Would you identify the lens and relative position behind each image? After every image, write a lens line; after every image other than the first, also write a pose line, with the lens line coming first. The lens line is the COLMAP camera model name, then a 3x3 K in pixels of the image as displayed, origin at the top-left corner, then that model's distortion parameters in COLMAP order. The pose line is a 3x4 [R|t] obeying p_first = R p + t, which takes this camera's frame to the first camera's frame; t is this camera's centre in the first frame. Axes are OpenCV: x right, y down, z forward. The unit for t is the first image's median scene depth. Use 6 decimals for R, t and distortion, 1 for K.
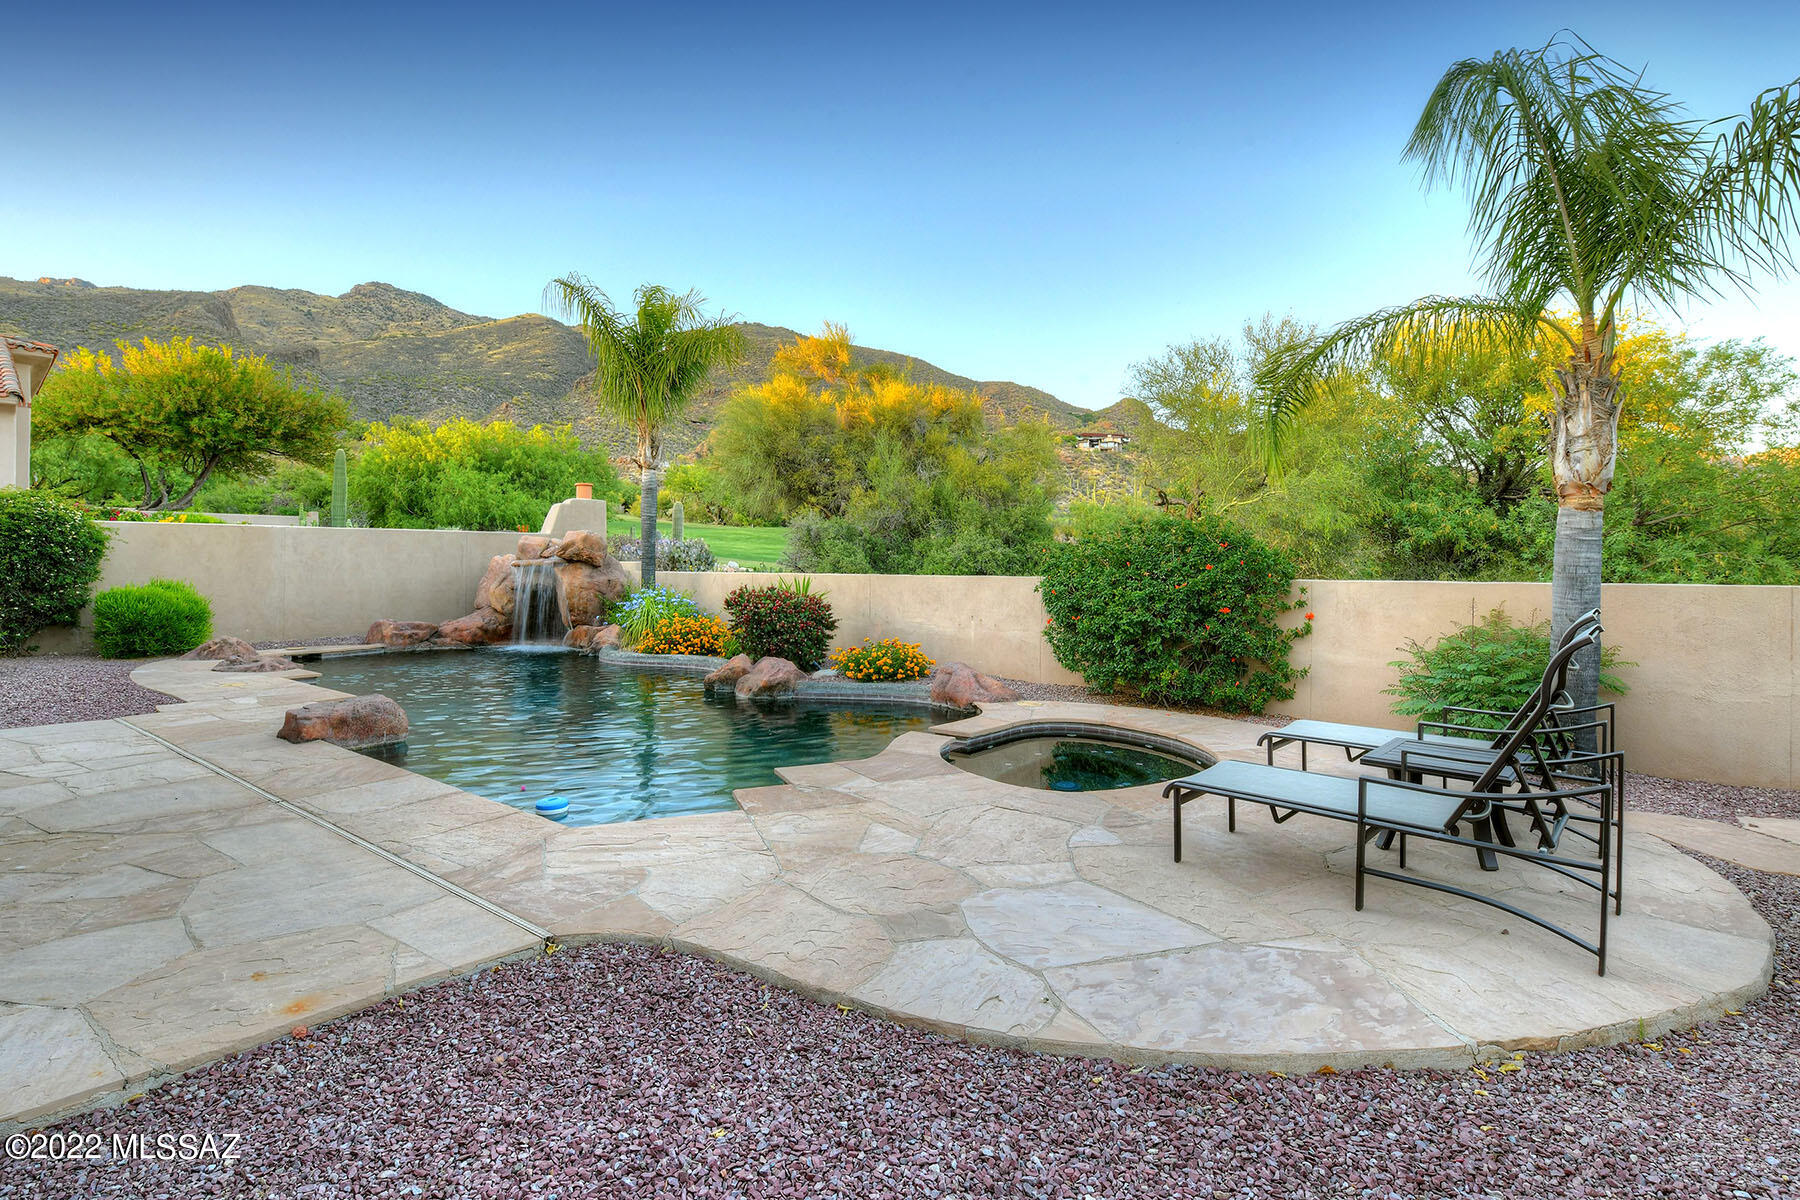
lens RADIAL K [[906.3, 0, 909.6], [0, 906.3, 581.7], [0, 0, 1]] dist [-0.009675, -0.000259]
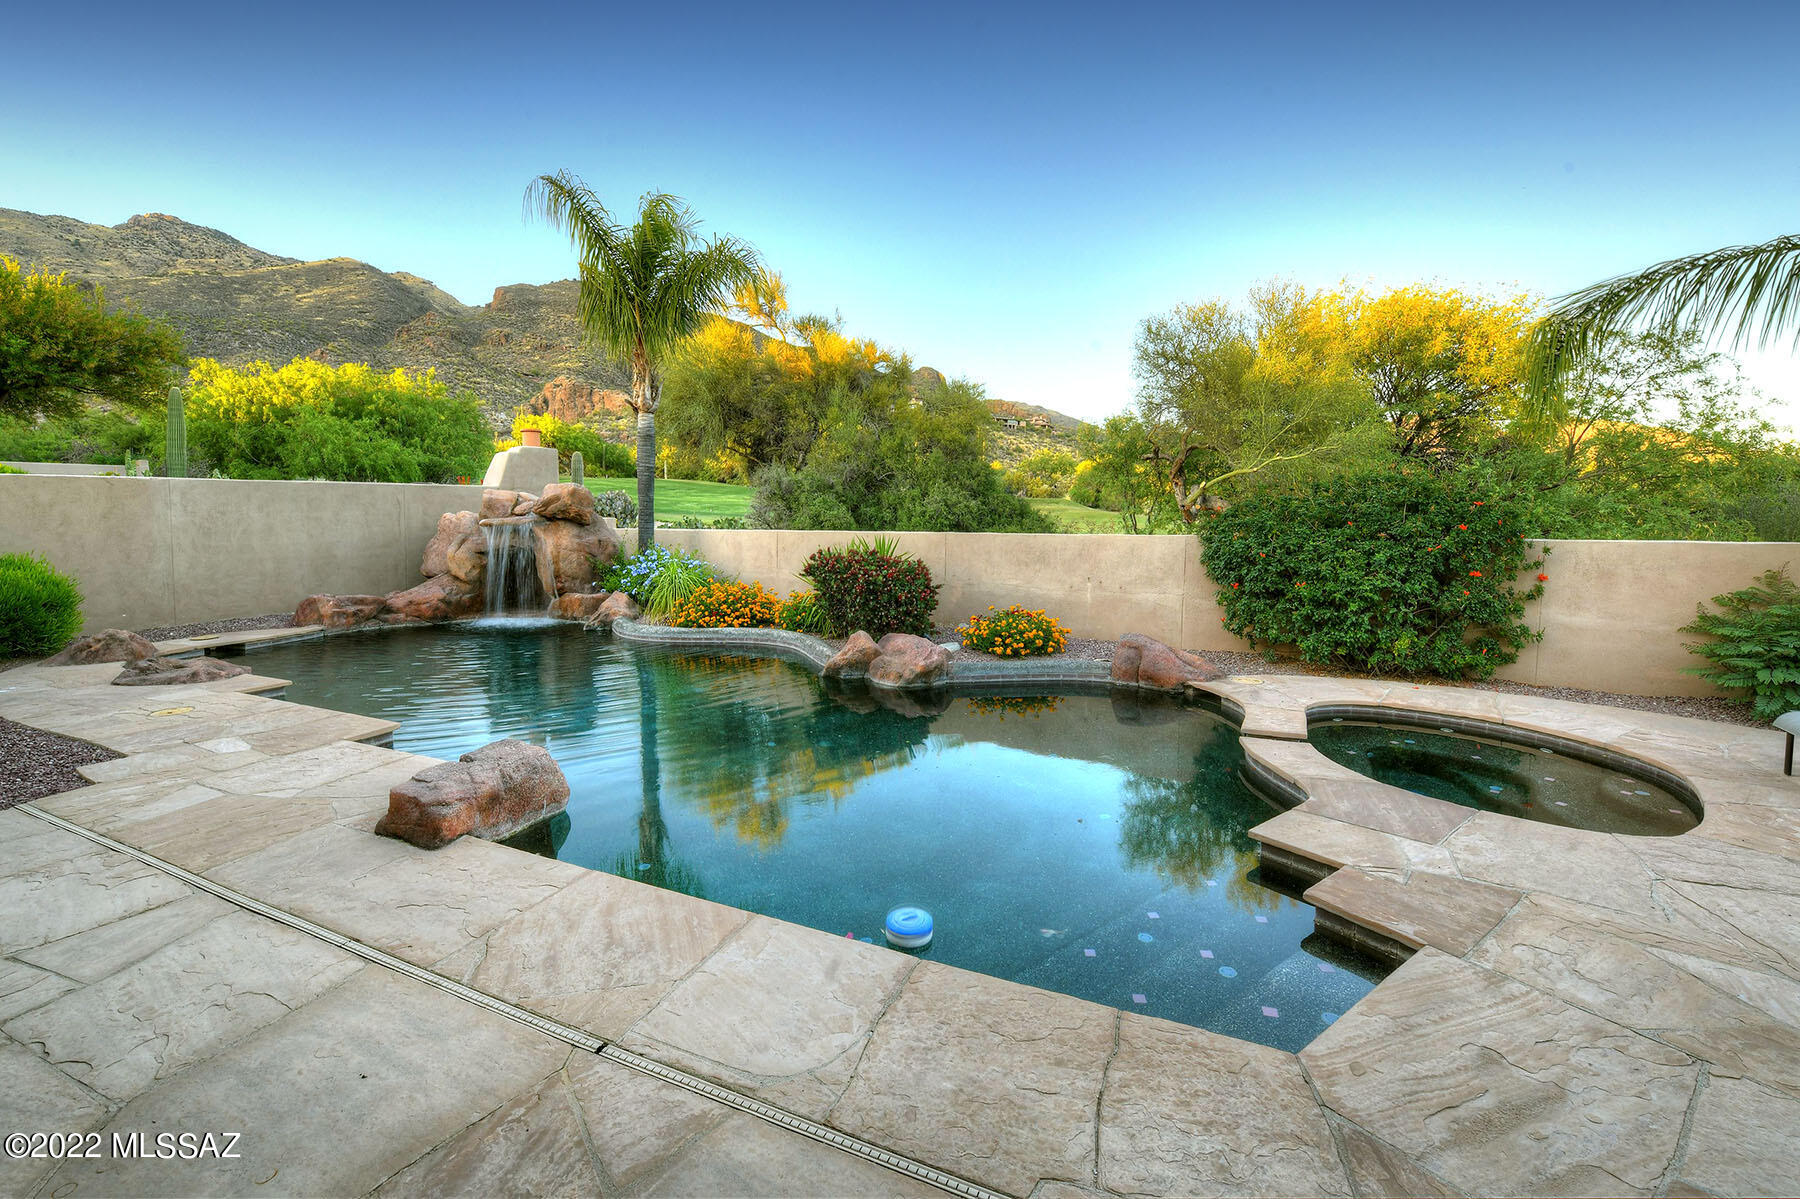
lens RADIAL K [[779.8, 0, 898.3], [0, 779.8, 567.6], [0, 0, 1]] dist [-0.015474, -0.002315]
pose [[0.972261, -0.023879, 0.232676, -0.230816], [0.011135, 0.998373, 0.055931, -0.014322], [-0.233633, -0.051789, 0.970945, 0.206169]]
